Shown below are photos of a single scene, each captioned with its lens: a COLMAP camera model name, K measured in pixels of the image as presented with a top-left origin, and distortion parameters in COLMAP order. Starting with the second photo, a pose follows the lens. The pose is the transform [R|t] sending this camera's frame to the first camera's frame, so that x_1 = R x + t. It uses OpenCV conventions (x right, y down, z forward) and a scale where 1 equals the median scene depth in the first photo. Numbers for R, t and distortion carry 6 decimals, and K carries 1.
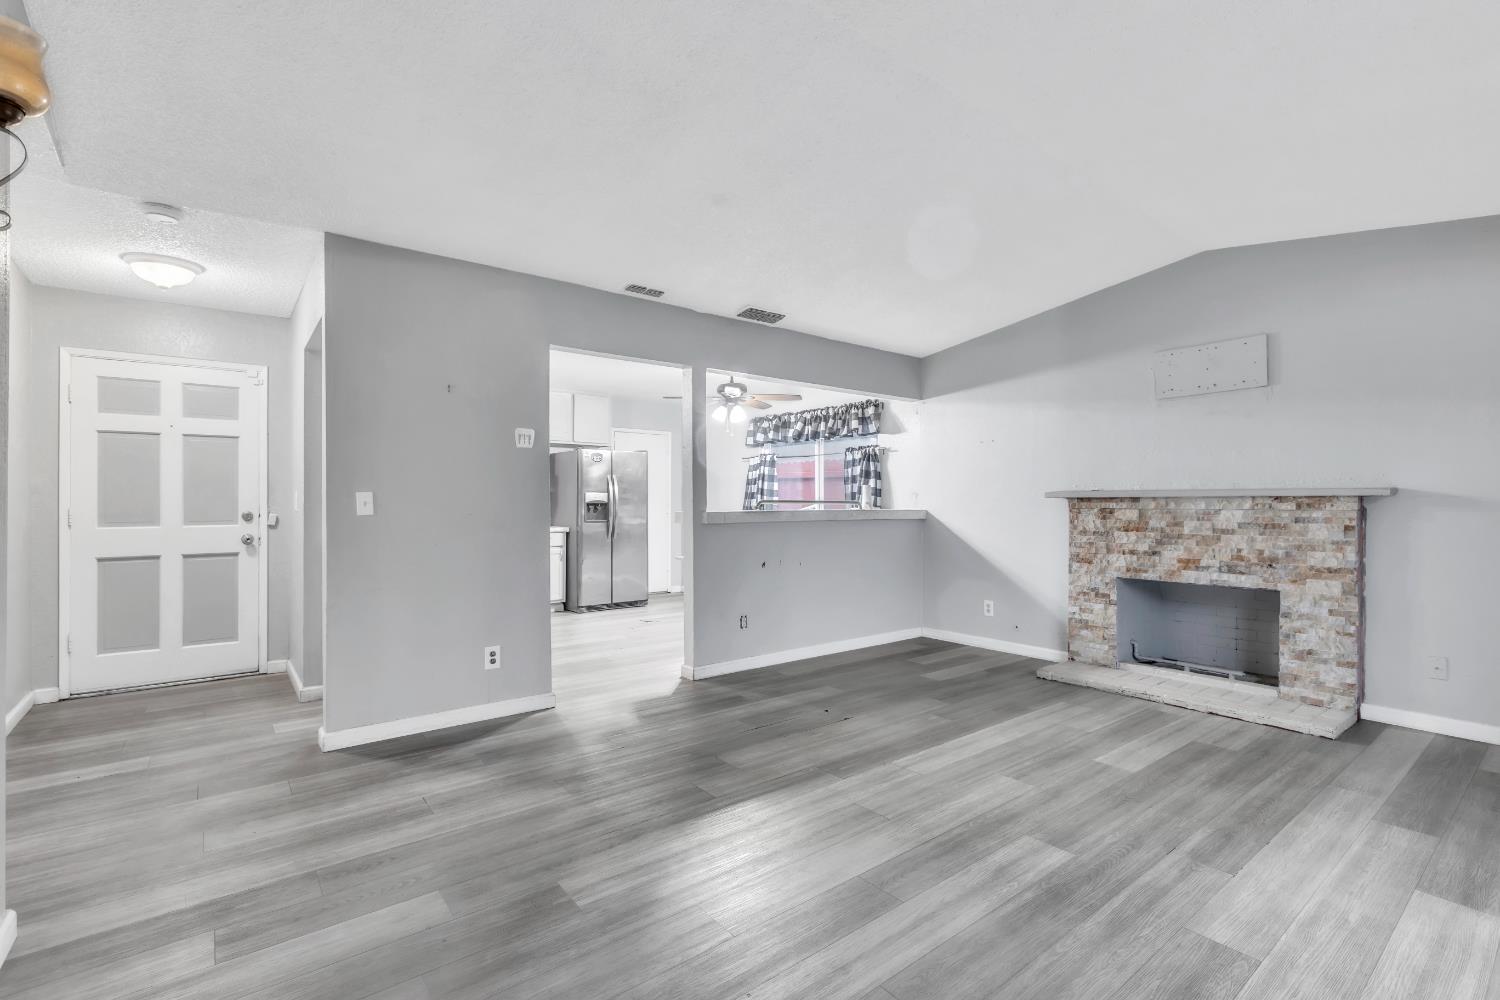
lens RADIAL K [[681.9, 0, 751.5], [0, 681.9, 496.3], [0, 0, 1]] dist [-0.002281, -0.000104]
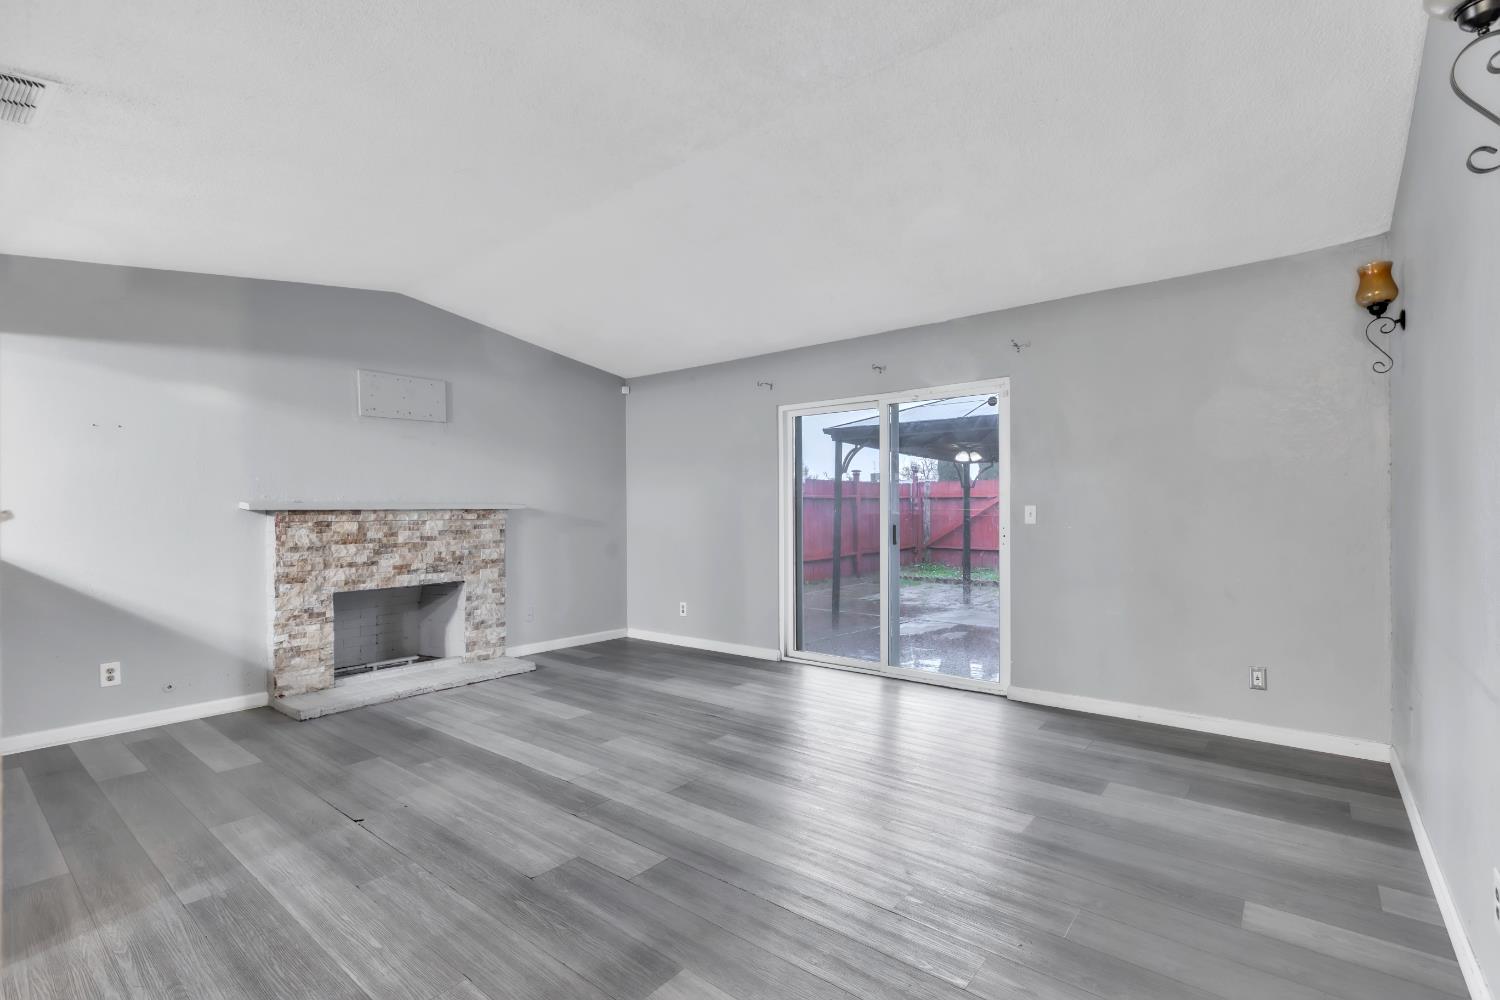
lens RADIAL K [[681.9, 0, 751.5], [0, 681.9, 496.3], [0, 0, 1]] dist [-0.002281, -0.000104]
pose [[-0.222455, 0.022378, 0.974686, -0.591723], [-0.000659, 0.999733, -0.023104, 0.004829], [-0.974943, -0.005782, -0.222381, 0.701902]]
